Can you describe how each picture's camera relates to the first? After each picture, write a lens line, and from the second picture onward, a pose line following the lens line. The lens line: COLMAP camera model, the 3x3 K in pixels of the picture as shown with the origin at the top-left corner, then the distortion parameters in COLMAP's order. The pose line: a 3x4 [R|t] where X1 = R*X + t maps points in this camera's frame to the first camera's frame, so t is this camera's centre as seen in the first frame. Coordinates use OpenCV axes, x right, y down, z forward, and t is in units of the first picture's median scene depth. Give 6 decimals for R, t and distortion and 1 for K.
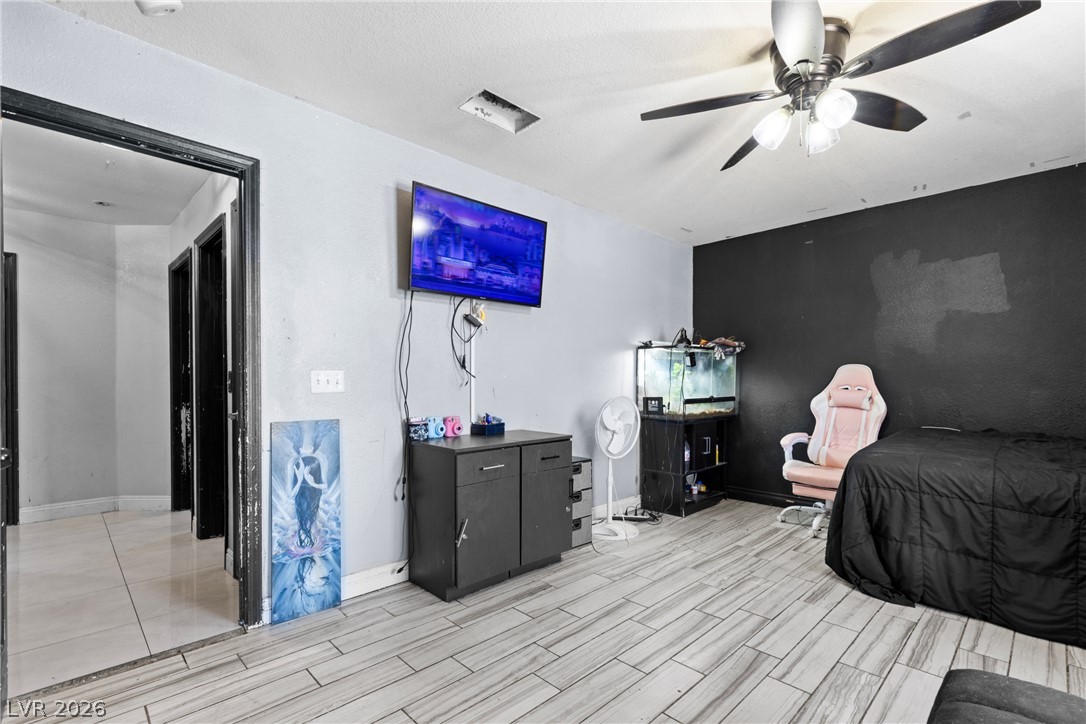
lens RADIAL K [[496.8, 0, 552.6], [0, 496.8, 382.8], [0, 0, 1]] dist [0.001612, -0.000008]
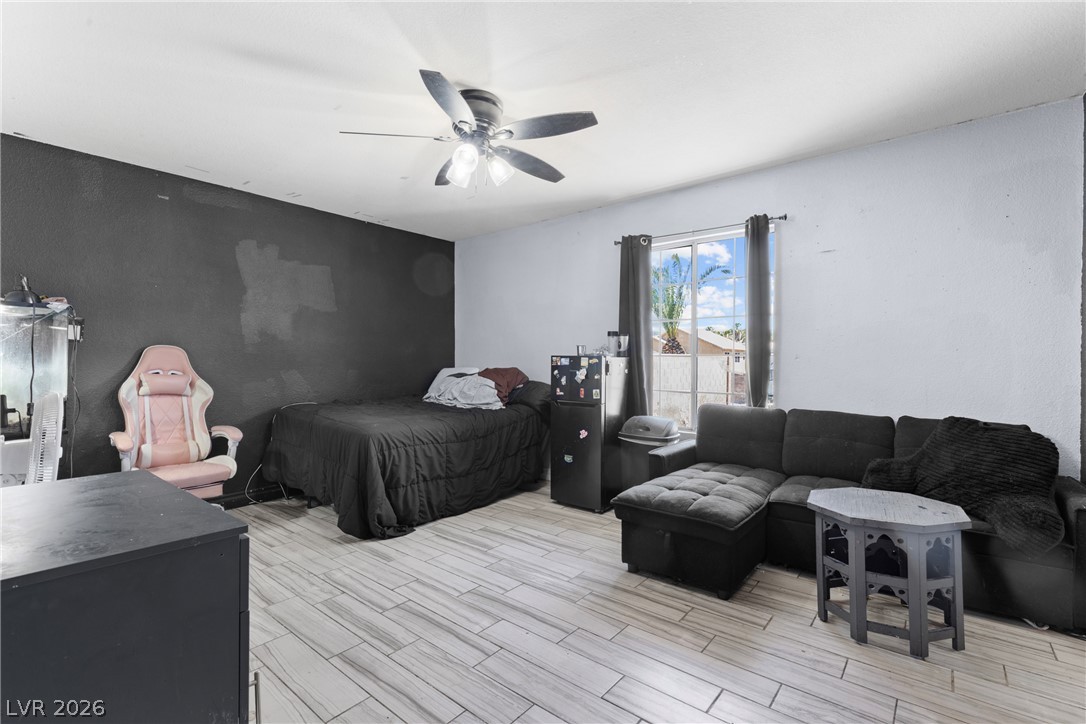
lens RADIAL K [[489.2, 0, 548.3], [0, 489.2, 363.5], [0, 0, 1]] dist [0.009651, -0.000612]
pose [[-0.104697, -0.002075, 0.994502, -0.643493], [0.006535, 0.999975, 0.002775, -0.005670], [-0.994483, 0.006790, -0.104681, 0.780203]]
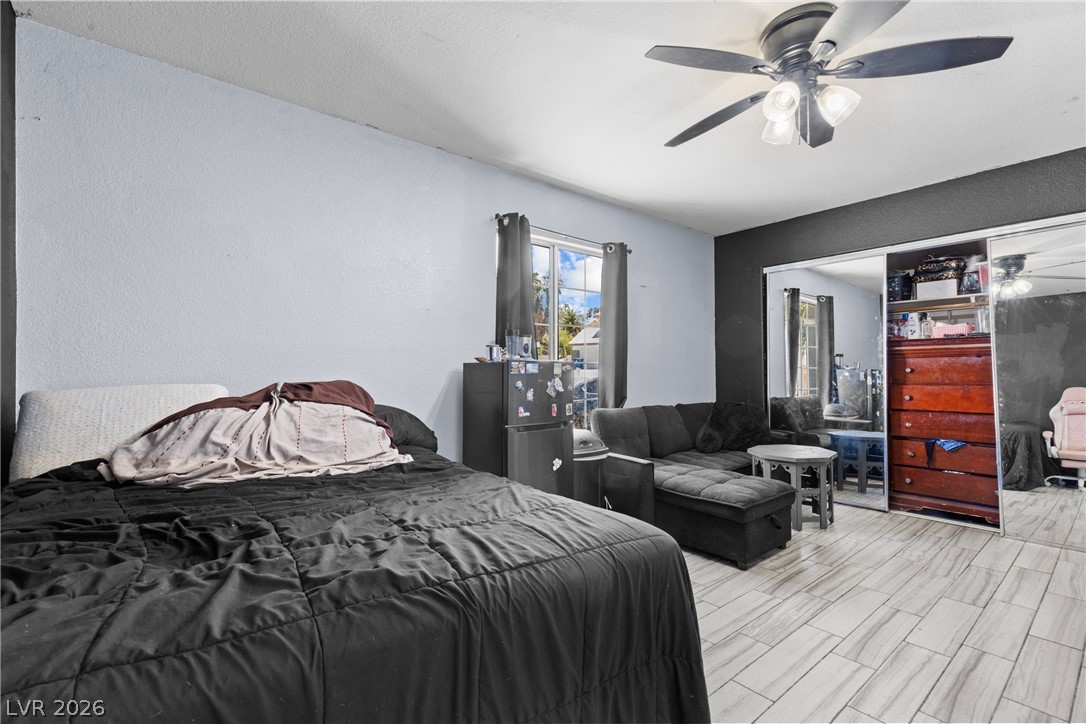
lens RADIAL K [[489.2, 0, 548.3], [0, 489.2, 363.5], [0, 0, 1]] dist [0.009651, -0.000612]
pose [[-0.996191, 0.004931, 0.087060, 0.761007], [0.004283, 0.999962, -0.007637, -0.009534], [-0.087094, -0.007235, -0.996174, 1.655628]]
